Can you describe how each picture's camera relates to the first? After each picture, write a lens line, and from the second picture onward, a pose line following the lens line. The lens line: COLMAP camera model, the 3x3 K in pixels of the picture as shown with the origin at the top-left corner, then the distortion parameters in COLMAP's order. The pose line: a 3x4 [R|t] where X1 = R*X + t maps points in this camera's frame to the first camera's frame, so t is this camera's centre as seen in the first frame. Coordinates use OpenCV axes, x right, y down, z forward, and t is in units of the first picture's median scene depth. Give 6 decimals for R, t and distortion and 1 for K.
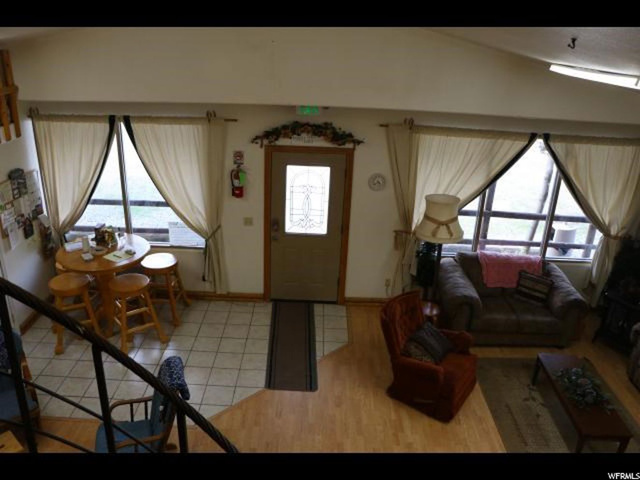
lens RADIAL K [[527.4, 0, 320.0], [0, 527.4, 240.0], [0, 0, 1]] dist [-0.182616, 0.160572]
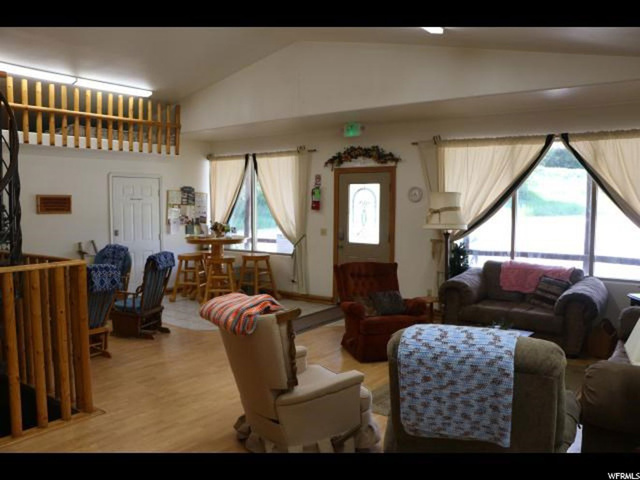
lens RADIAL K [[527.4, 0, 320.0], [0, 527.4, 240.0], [0, 0, 1]] dist [-0.182616, 0.160572]
pose [[0.799514, 0.003185, -0.600639, 0.646485], [-0.200510, 0.944038, -0.261895, 0.331825], [0.566191, 0.329822, 0.755410, 0.059008]]
